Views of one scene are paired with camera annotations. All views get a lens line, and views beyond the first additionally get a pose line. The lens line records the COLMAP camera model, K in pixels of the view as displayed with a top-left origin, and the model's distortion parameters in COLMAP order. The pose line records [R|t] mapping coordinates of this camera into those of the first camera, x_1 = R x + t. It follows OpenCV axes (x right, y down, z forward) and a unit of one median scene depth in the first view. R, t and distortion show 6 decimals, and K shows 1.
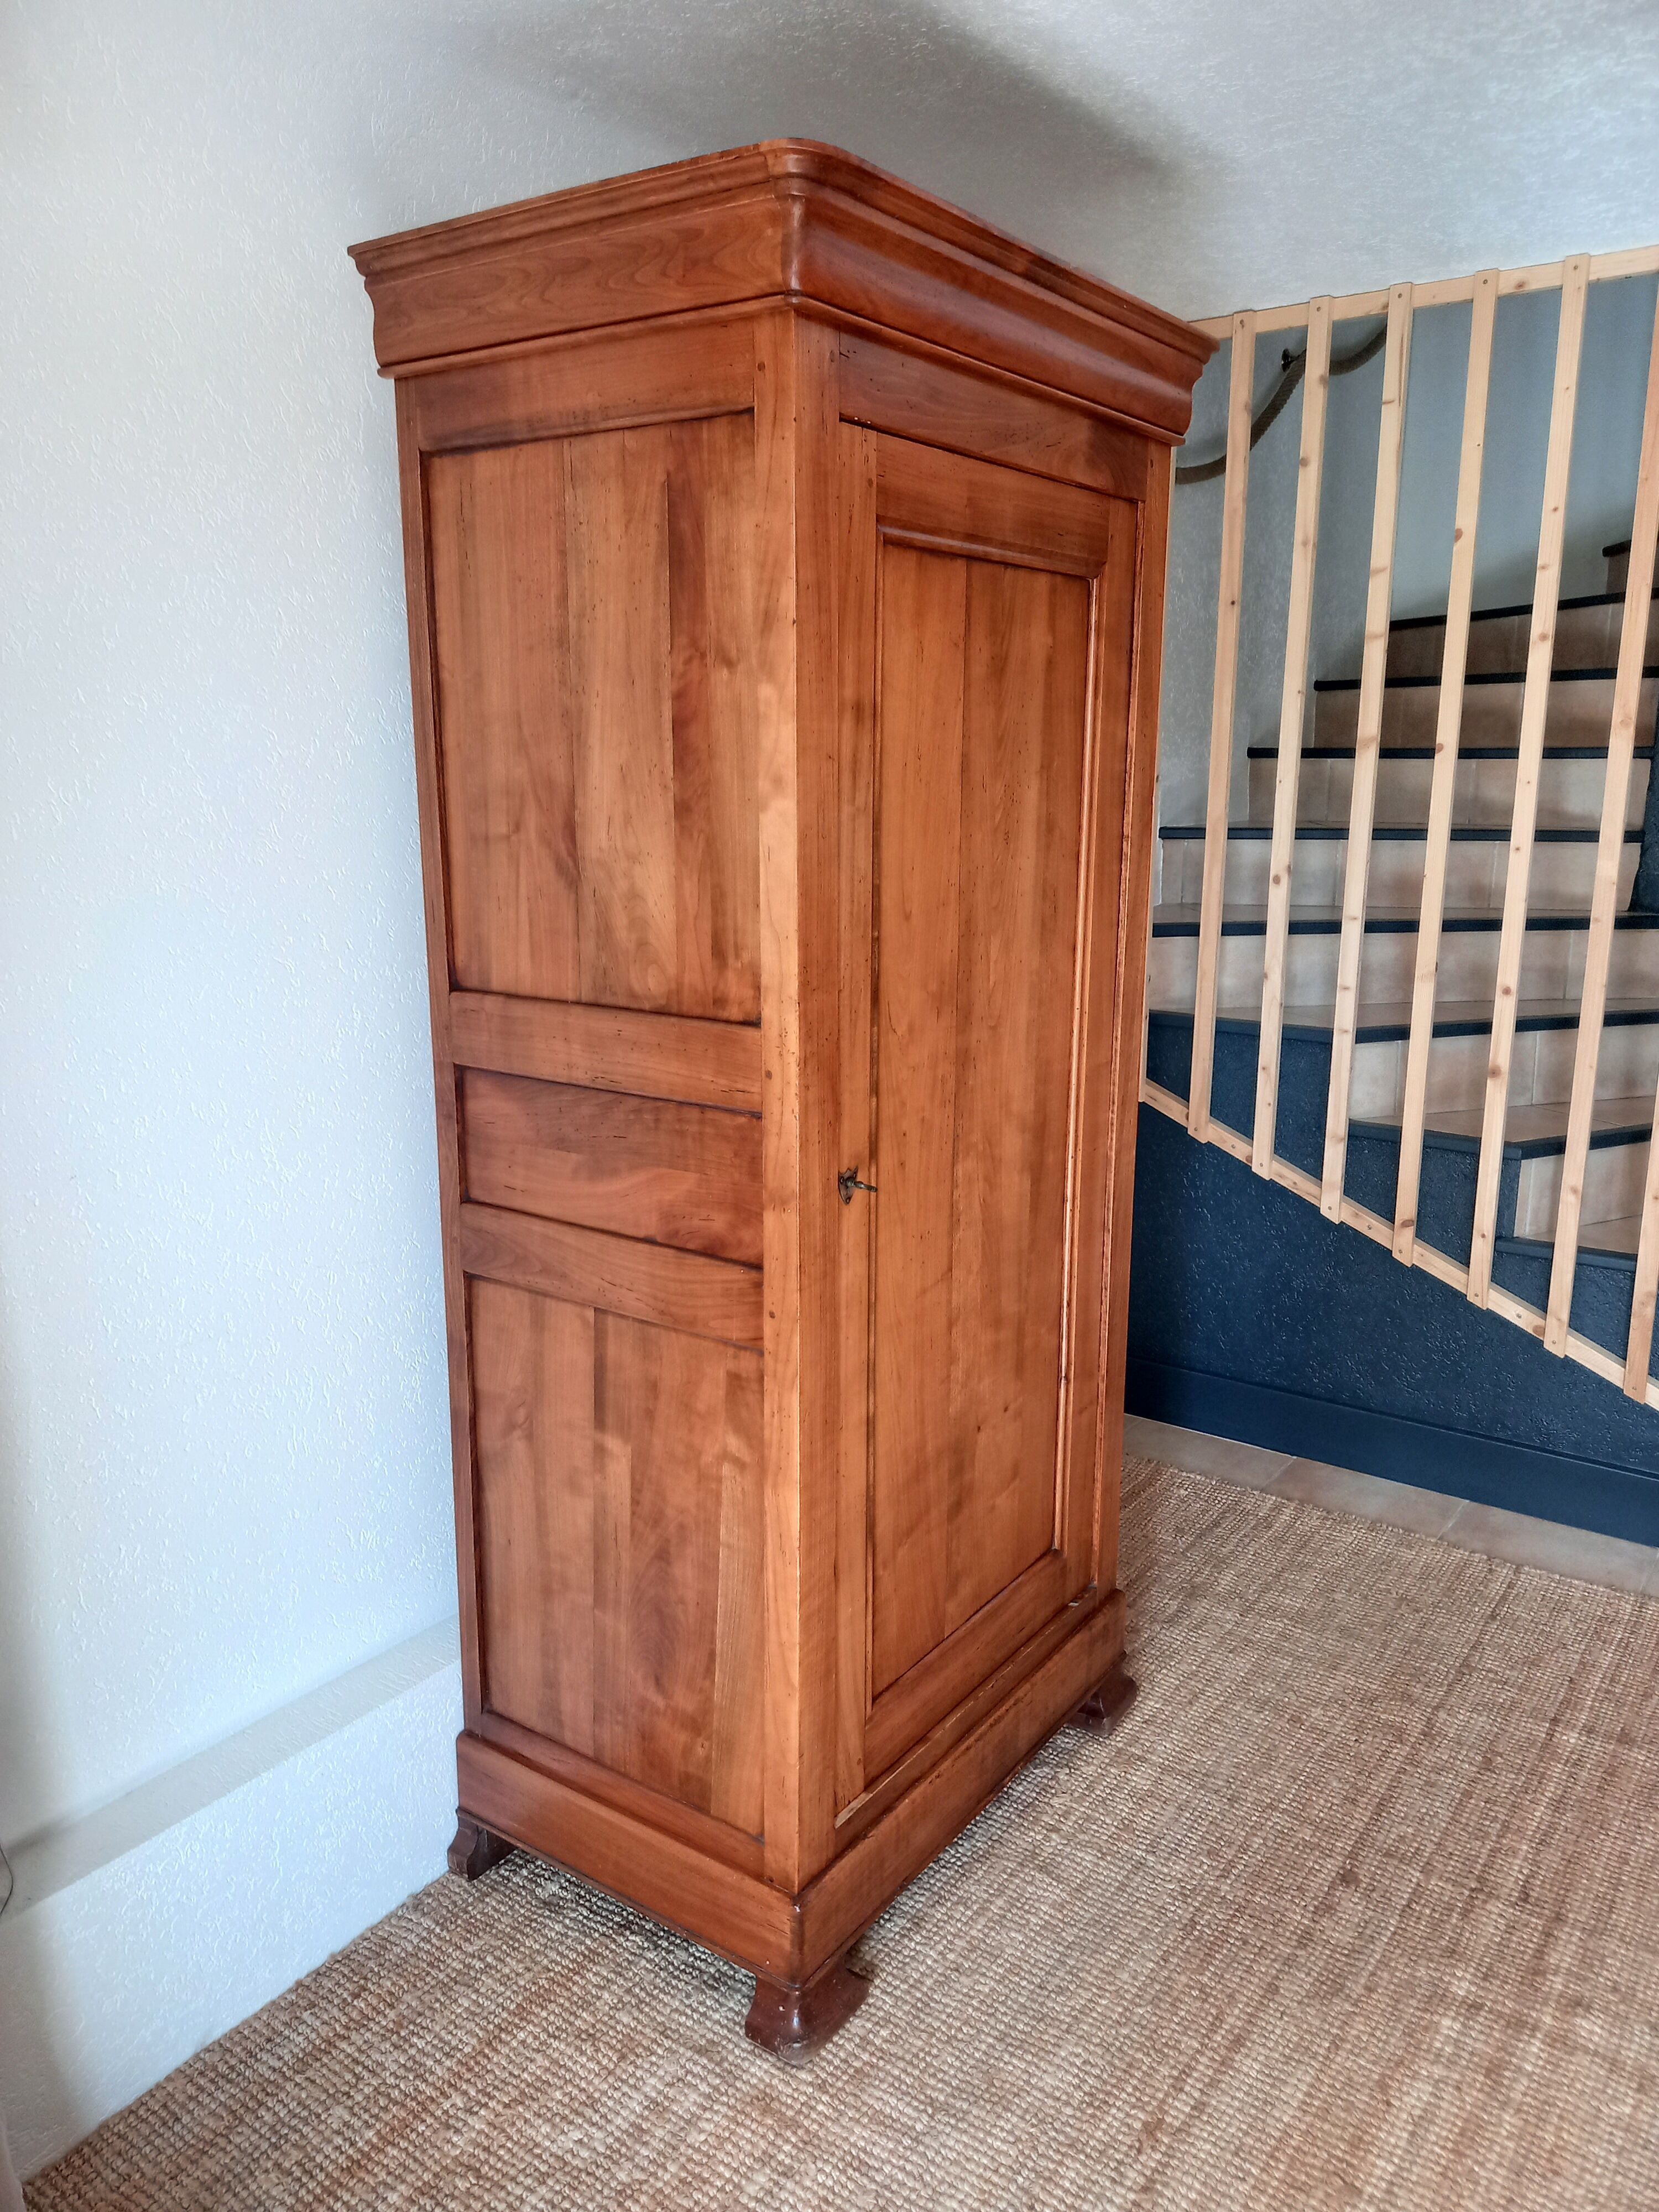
lens RADIAL K [[1636.3, 0, 812.1], [0, 1636.3, 1118.1], [0, 0, 1]] dist [0.032265, -0.026805]
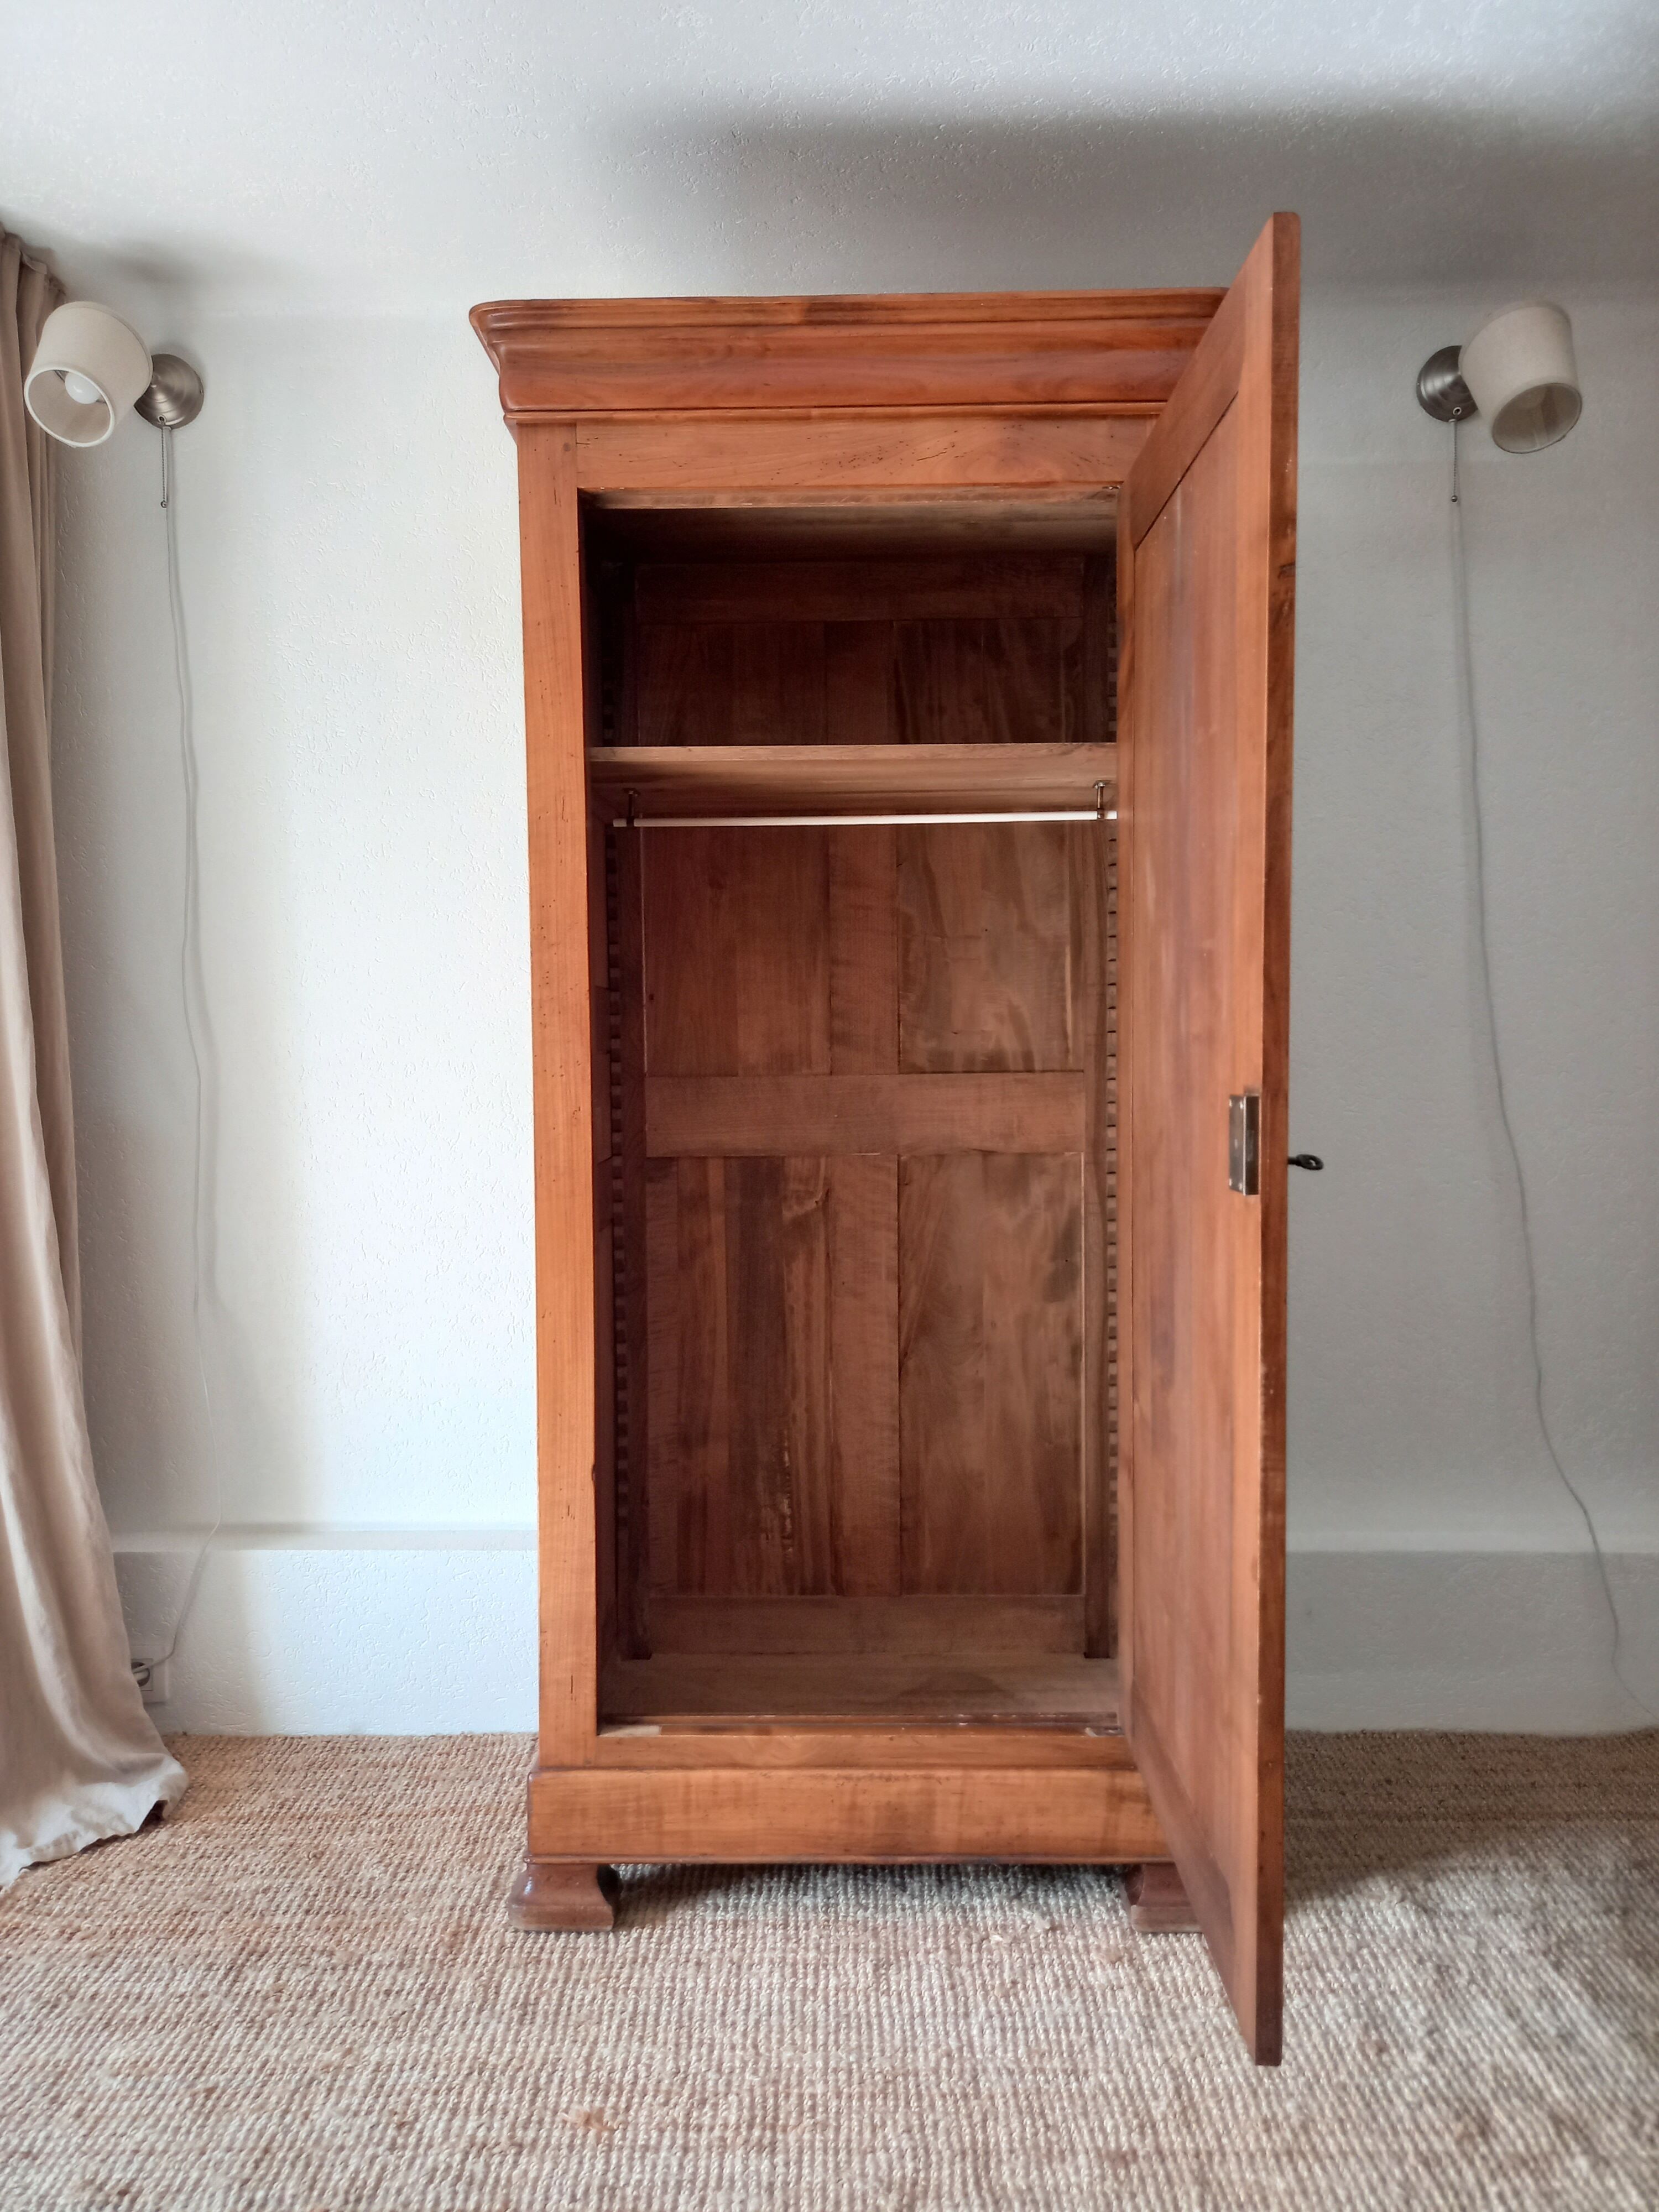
lens RADIAL K [[1636.3, 0, 799.6], [0, 1636.3, 1114.3], [0, 0, 1]] dist [0.032265, -0.026805]
pose [[0.562112, 0.036319, -0.826263, 0.983811], [-0.177670, 0.981014, -0.077749, 0.094679], [0.807752, 0.190505, 0.557893, 0.438136]]
